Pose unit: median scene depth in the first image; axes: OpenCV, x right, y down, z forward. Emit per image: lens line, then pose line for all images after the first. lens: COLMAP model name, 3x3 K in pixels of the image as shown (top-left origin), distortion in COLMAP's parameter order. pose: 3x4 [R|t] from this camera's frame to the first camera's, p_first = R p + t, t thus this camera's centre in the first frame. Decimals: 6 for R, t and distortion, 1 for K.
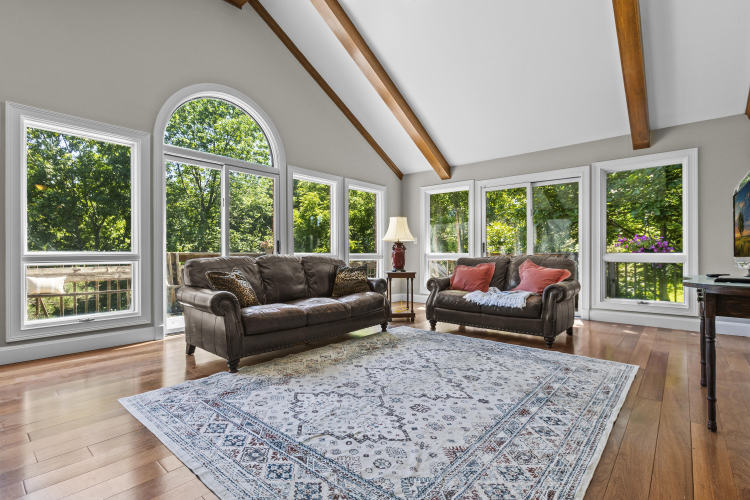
lens RADIAL K [[356.7, 0, 375.5], [0, 356.7, 253.7], [0, 0, 1]] dist [-0.009559, 0.004568]
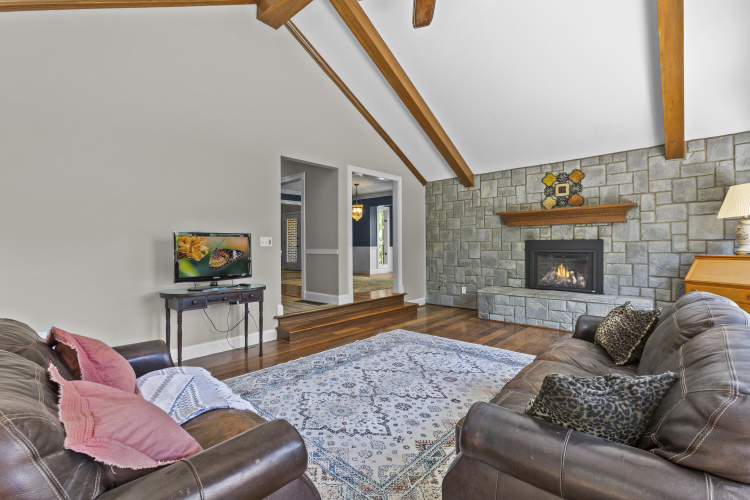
lens RADIAL K [[341.9, 0, 372.4], [0, 341.9, 245.9], [0, 0, 1]] dist [-0.001068, 0.001540]
pose [[-0.999348, 0.005185, 0.035726, 0.145751], [0.005209, 0.999986, 0.000579, -0.099684], [-0.035722, 0.000765, -0.999361, 2.032156]]
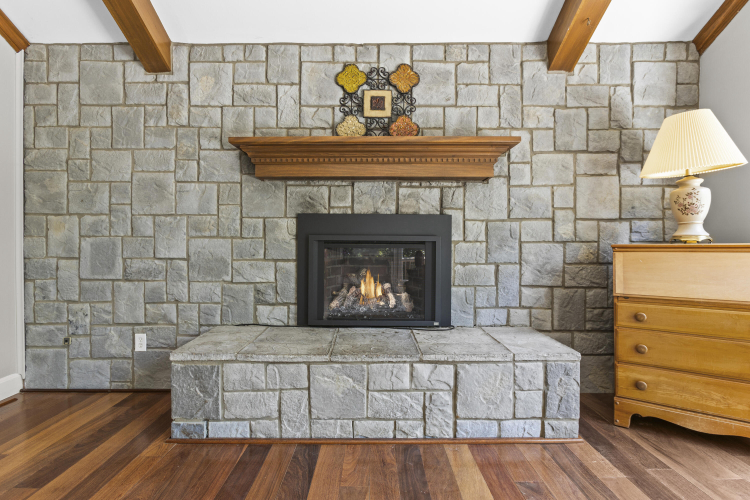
lens RADIAL K [[356.7, 0, 370.2], [0, 356.7, 245.8], [0, 0, 1]] dist [-0.009559, 0.004568]
pose [[-0.764505, -0.004942, -0.644599, -0.253031], [-0.004556, 0.999987, -0.002263, -0.043944], [0.644602, 0.001207, -0.764517, 0.767489]]
